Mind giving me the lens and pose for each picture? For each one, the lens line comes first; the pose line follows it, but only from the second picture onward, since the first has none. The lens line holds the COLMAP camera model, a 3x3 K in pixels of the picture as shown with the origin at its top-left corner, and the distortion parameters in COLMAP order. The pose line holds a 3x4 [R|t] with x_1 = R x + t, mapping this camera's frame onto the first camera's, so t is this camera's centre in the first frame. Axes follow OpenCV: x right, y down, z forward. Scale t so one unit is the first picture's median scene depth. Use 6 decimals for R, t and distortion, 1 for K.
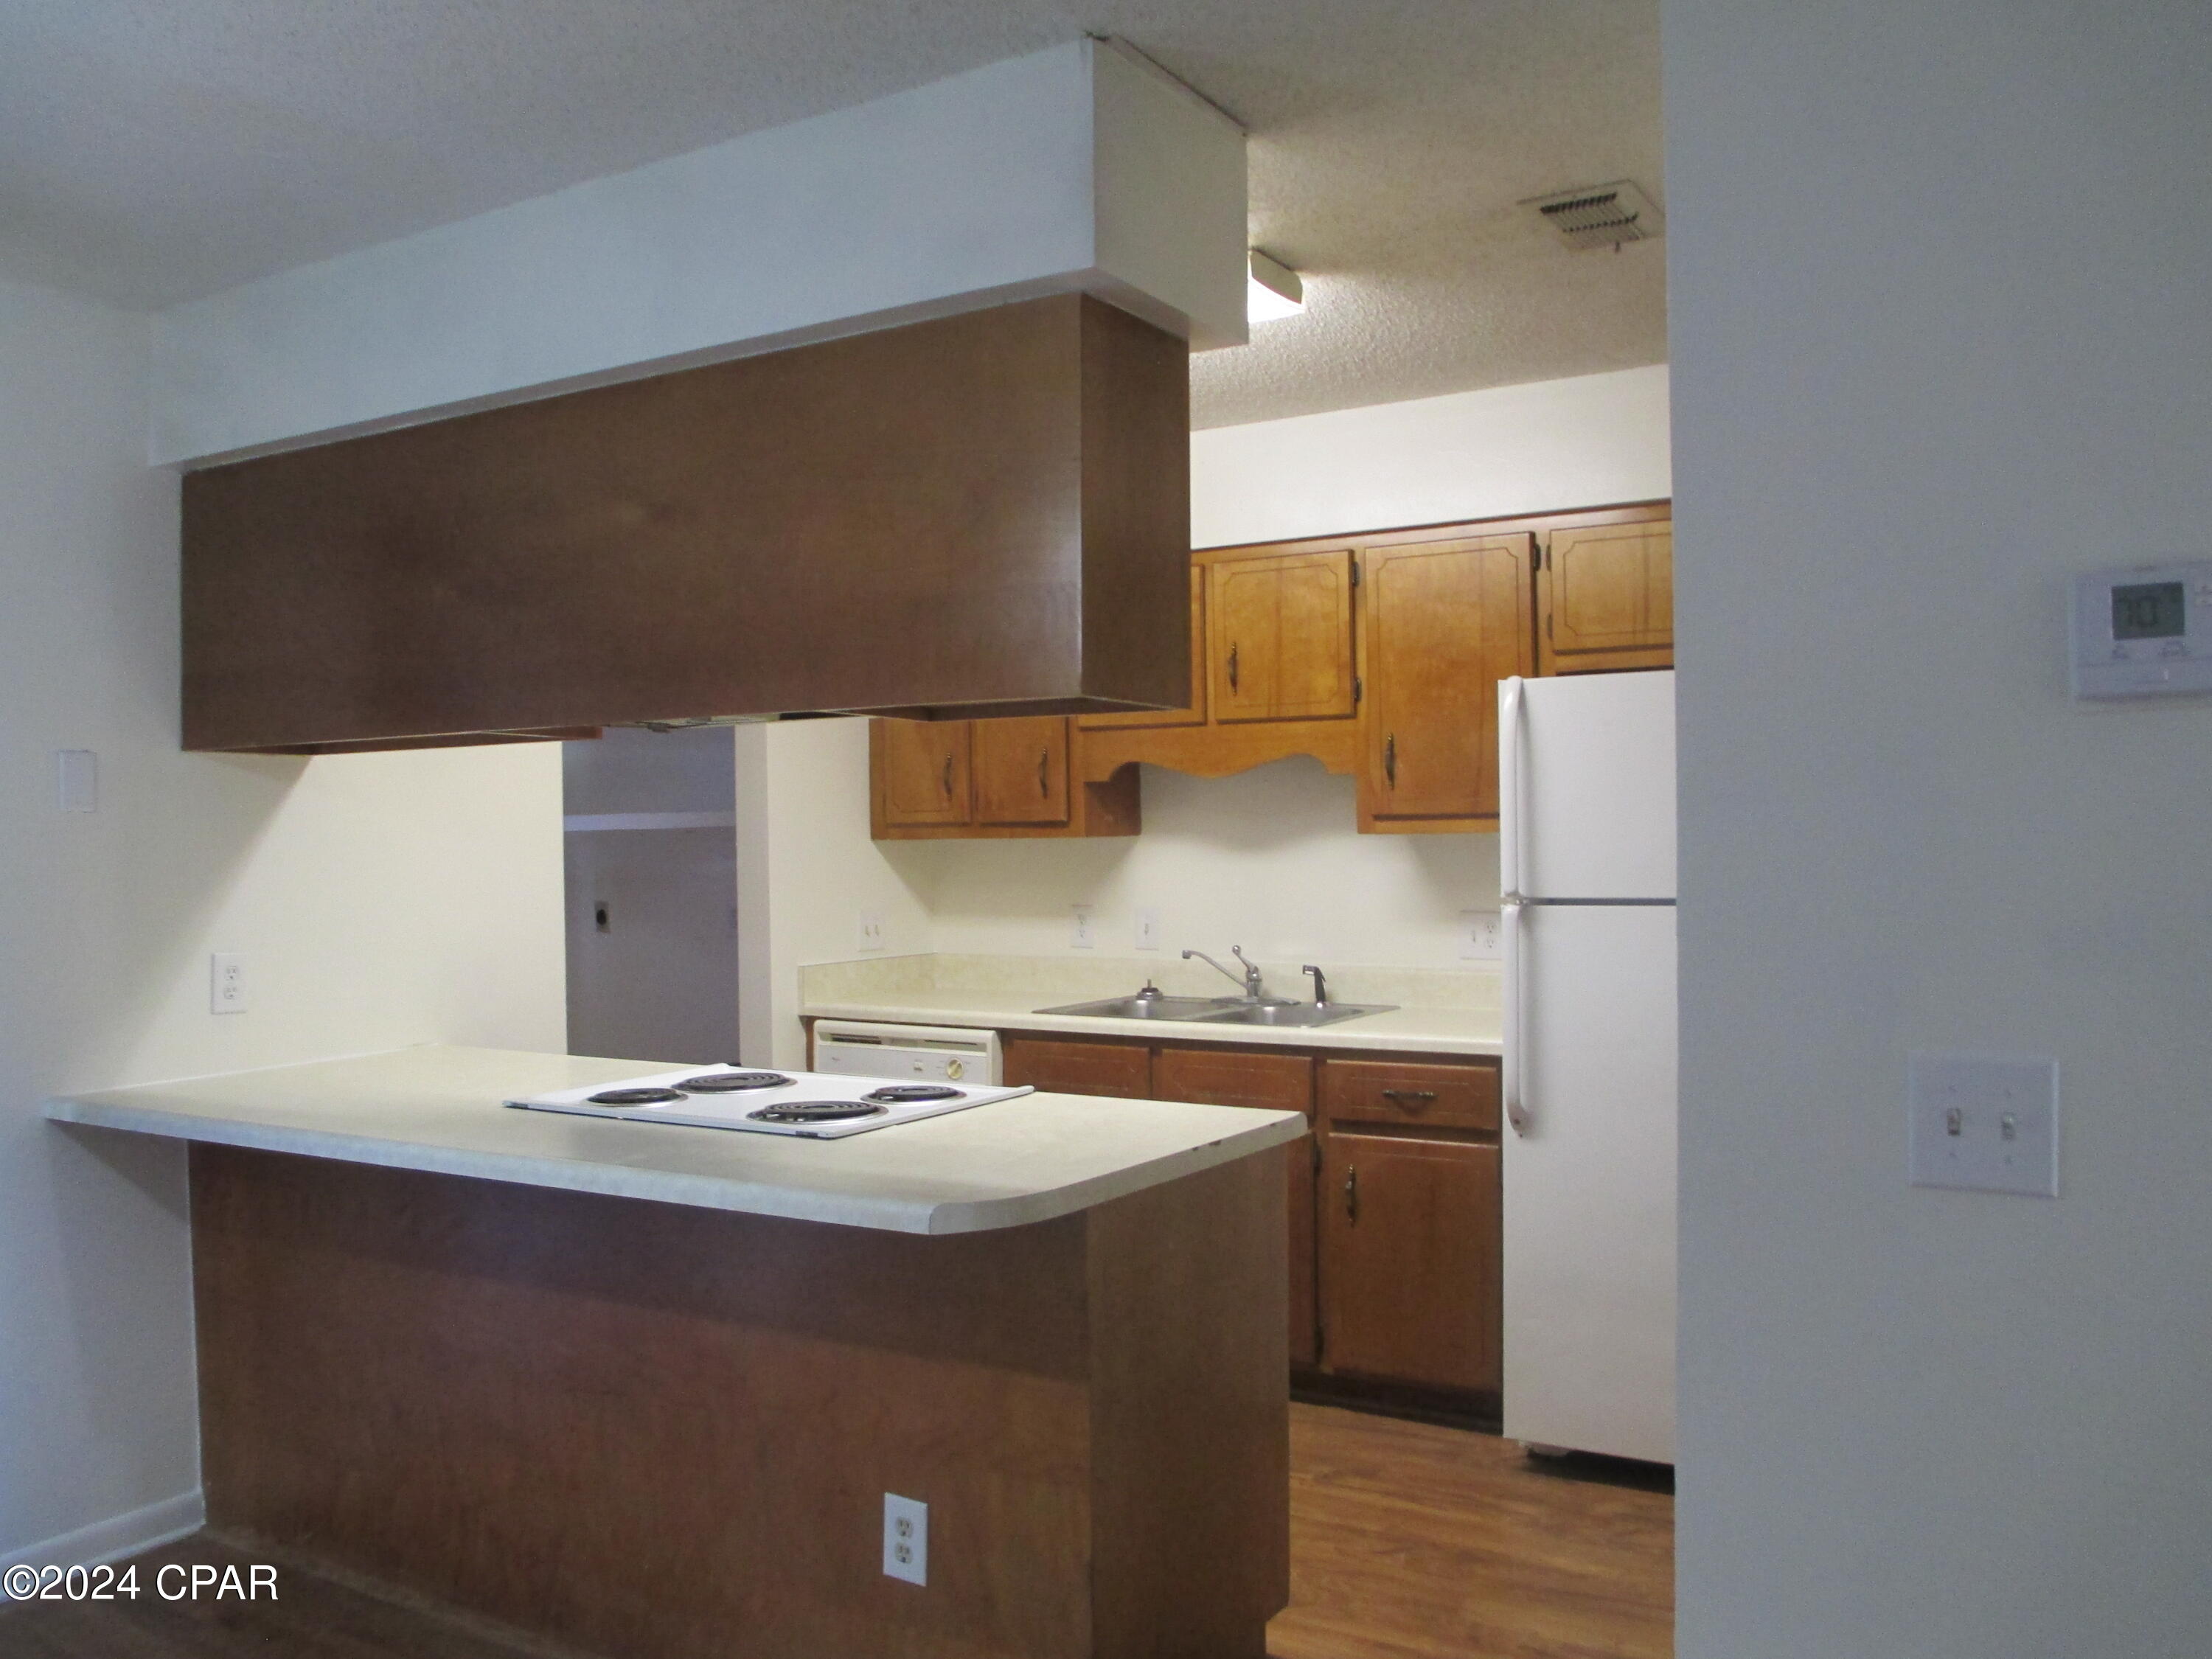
lens RADIAL K [[1841.5, 0, 1106.0], [0, 1841.5, 829.5], [0, 0, 1]] dist [-0.059361, 0.020725]
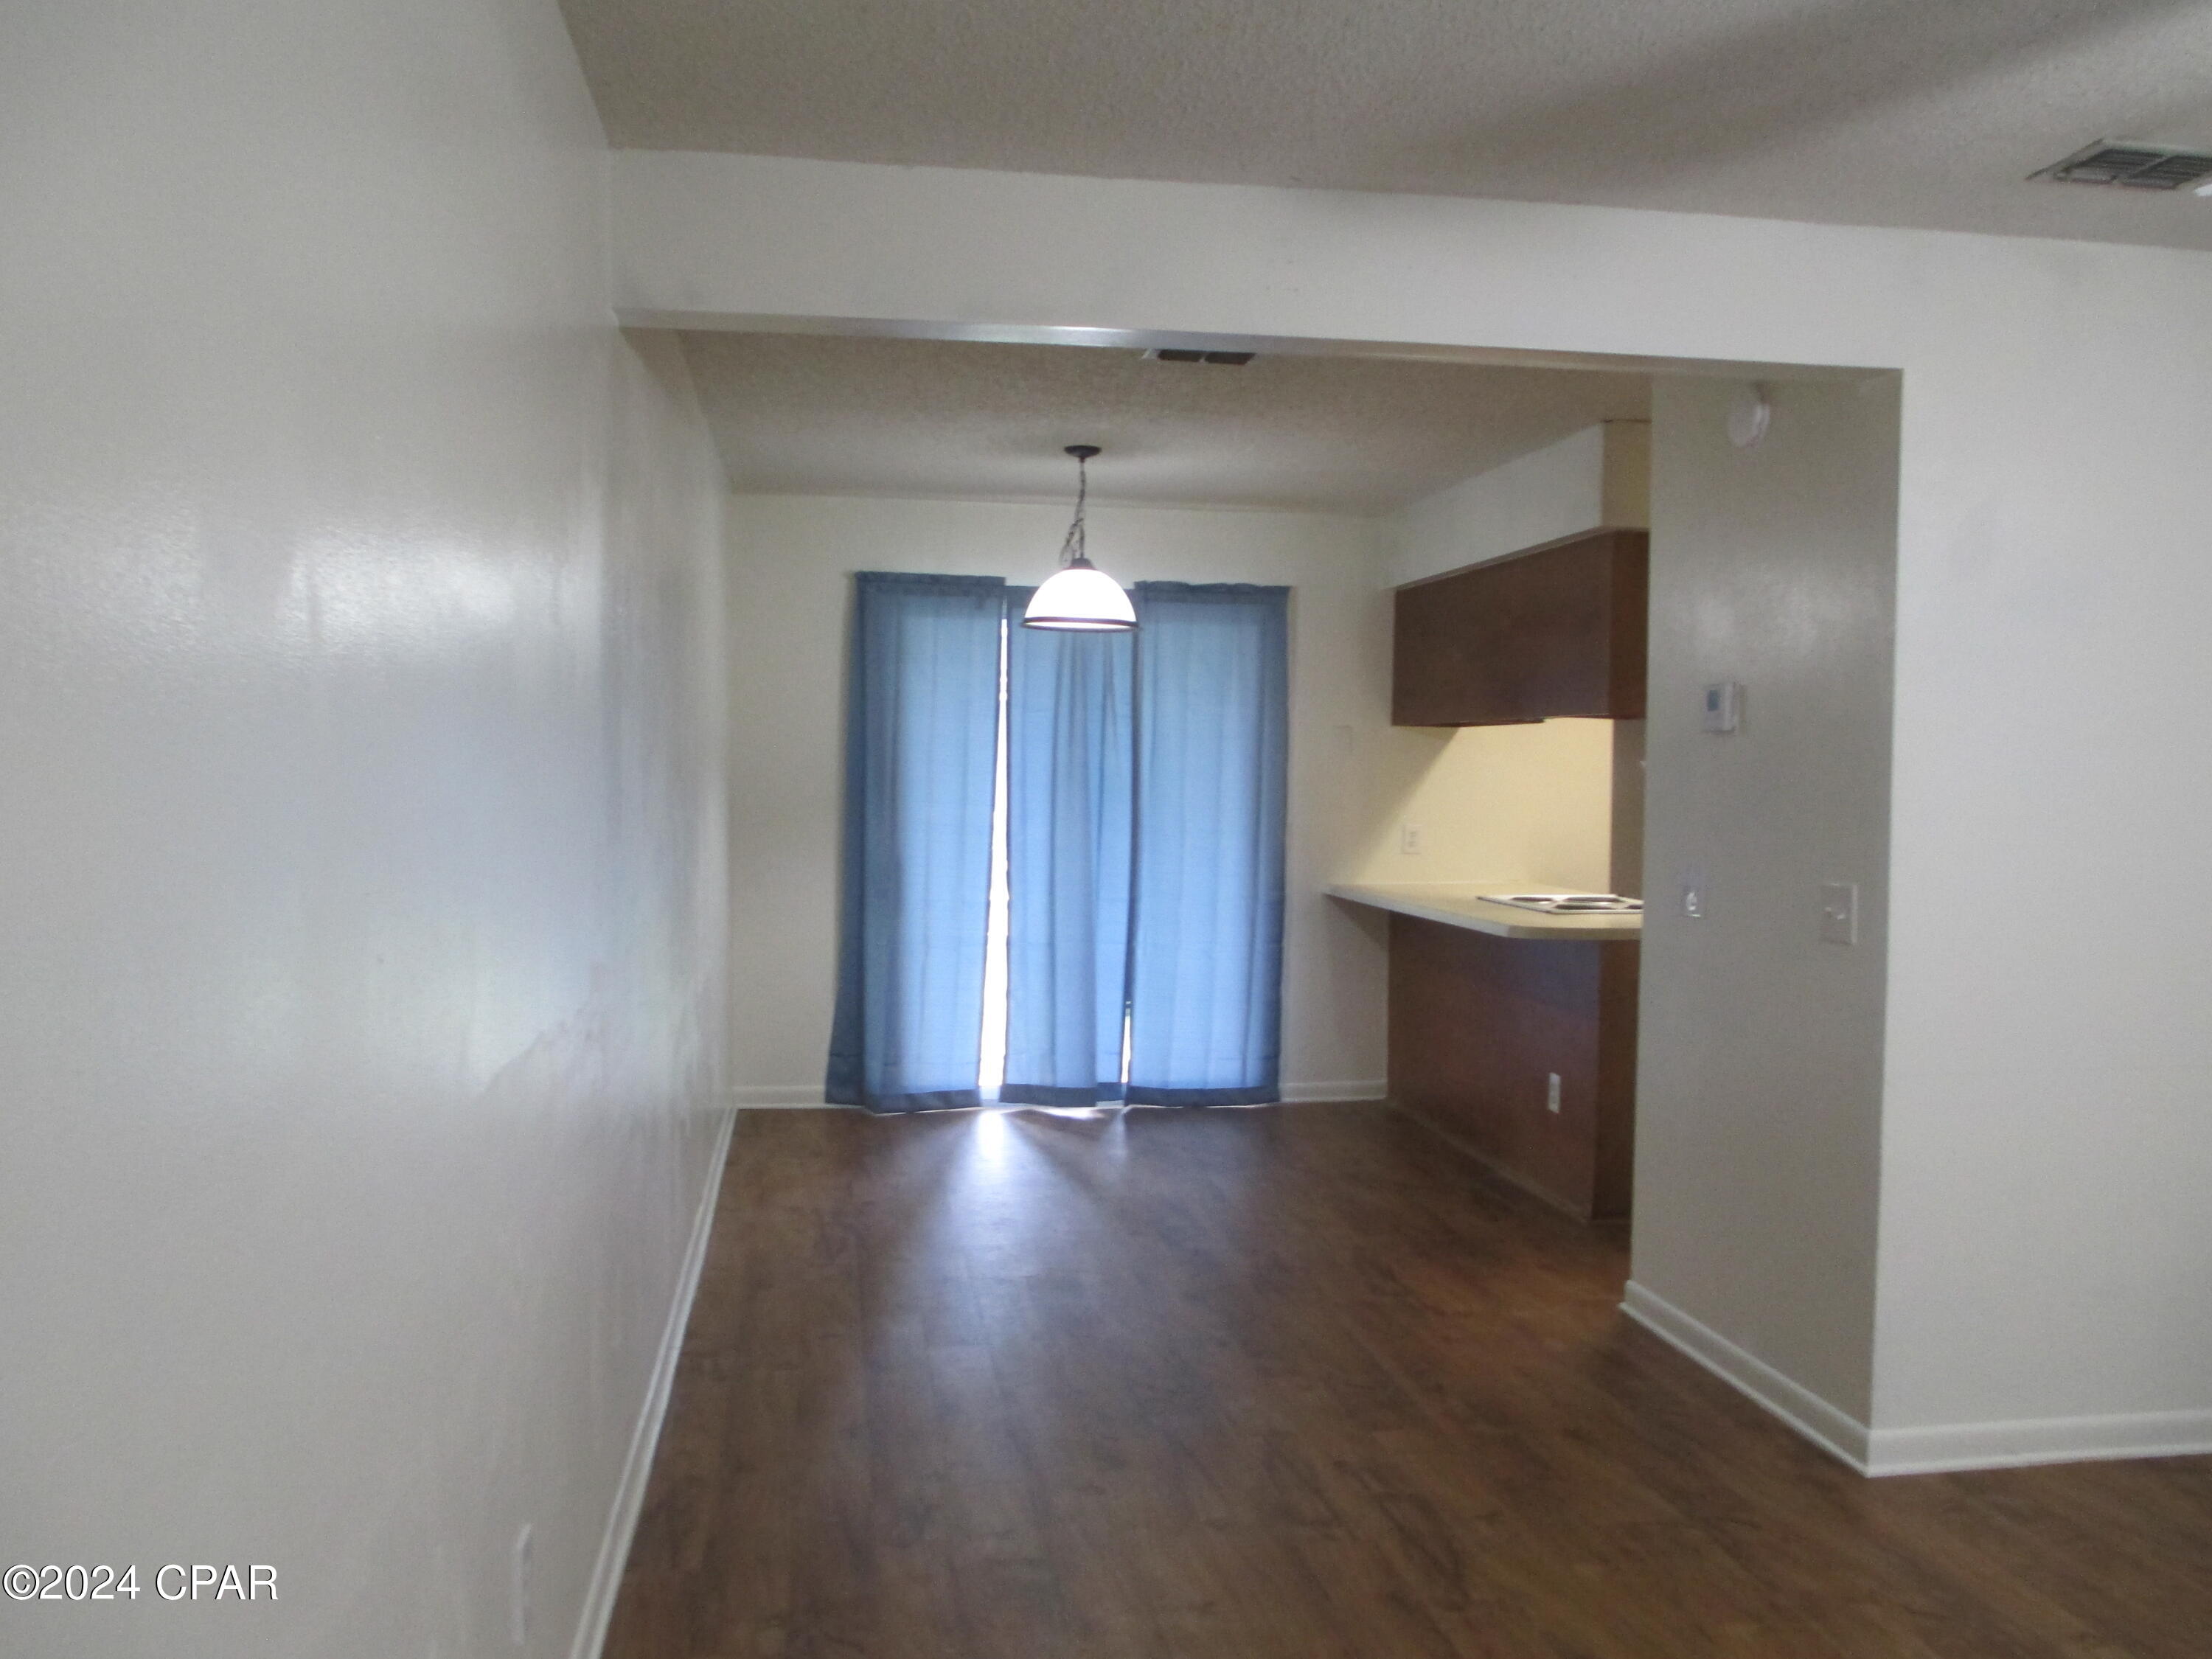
lens RADIAL K [[1841.5, 0, 1106.0], [0, 1841.5, 829.5], [0, 0, 1]] dist [-0.059361, 0.020725]
pose [[0.655109, 0.048512, -0.753975, 0.872402], [-0.020486, 0.998710, 0.046458, -0.016086], [0.755257, -0.014989, 0.655258, -0.629778]]
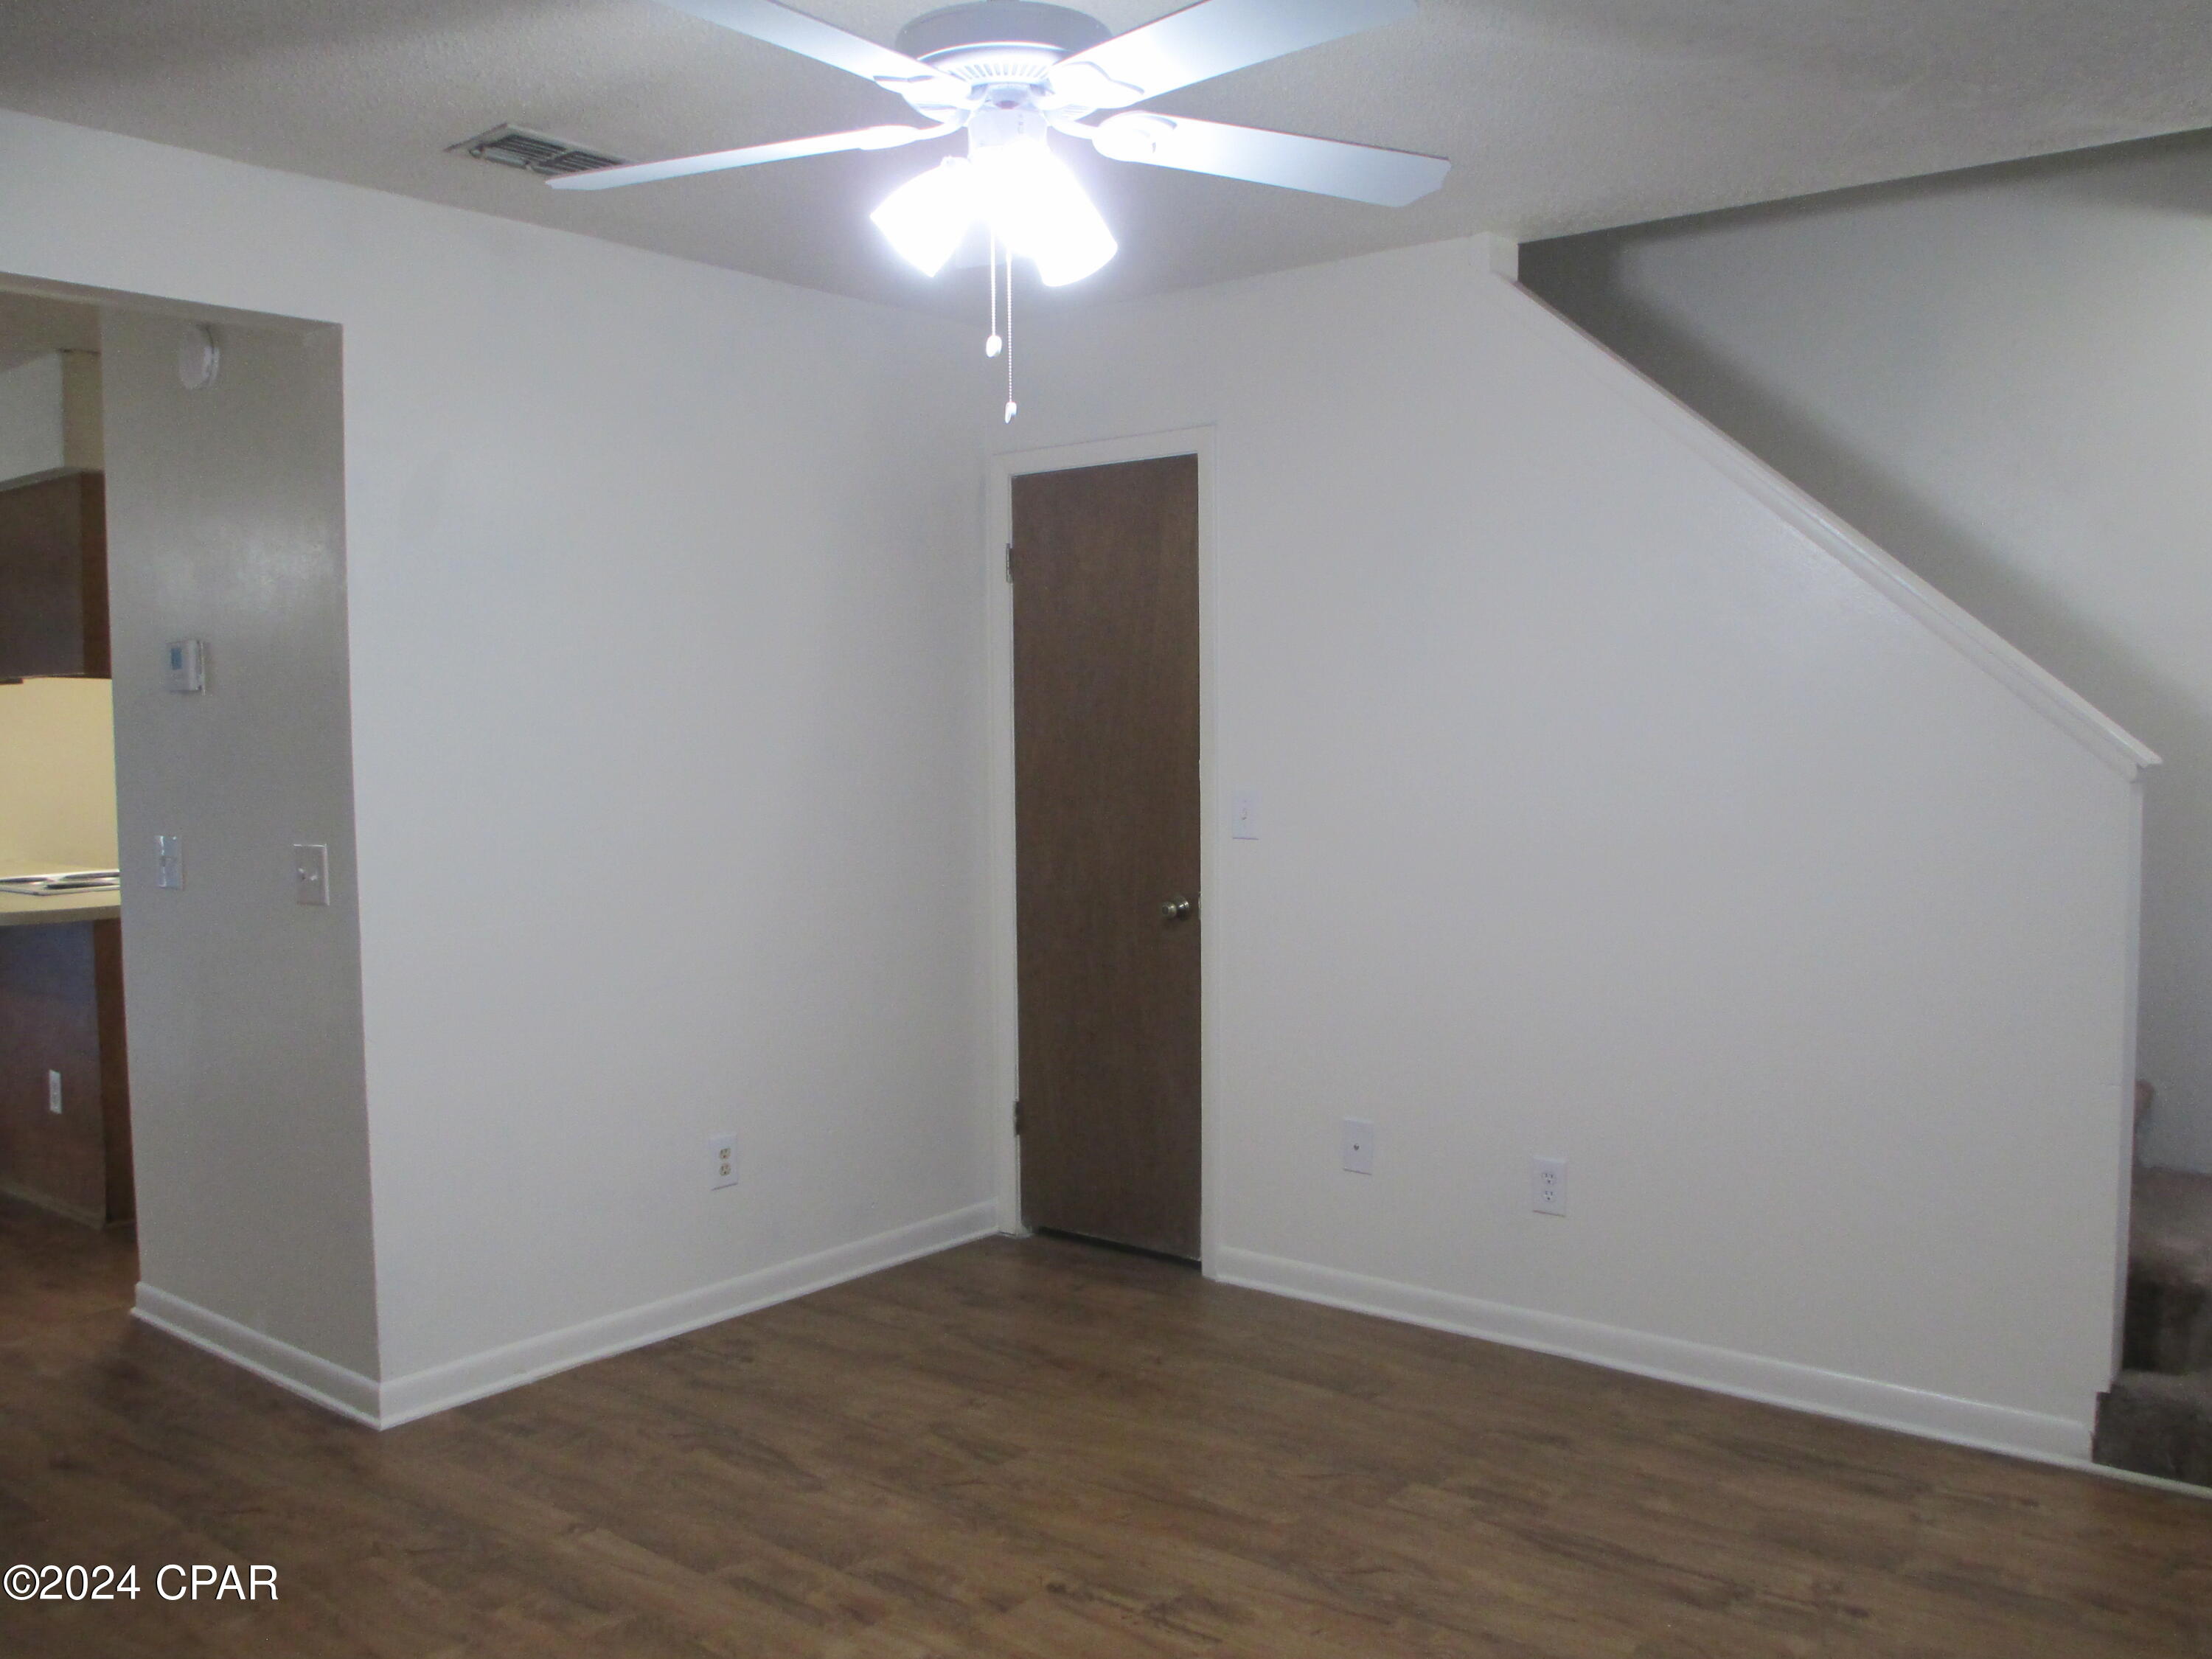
lens RADIAL K [[1841.5, 0, 1106.0], [0, 1841.5, 829.5], [0, 0, 1]] dist [-0.059361, 0.020725]
pose [[0.993245, 0.008677, -0.115708, 0.923835], [-0.001445, 0.998048, 0.062437, -0.018161], [0.116024, -0.061848, 0.991319, -0.596475]]
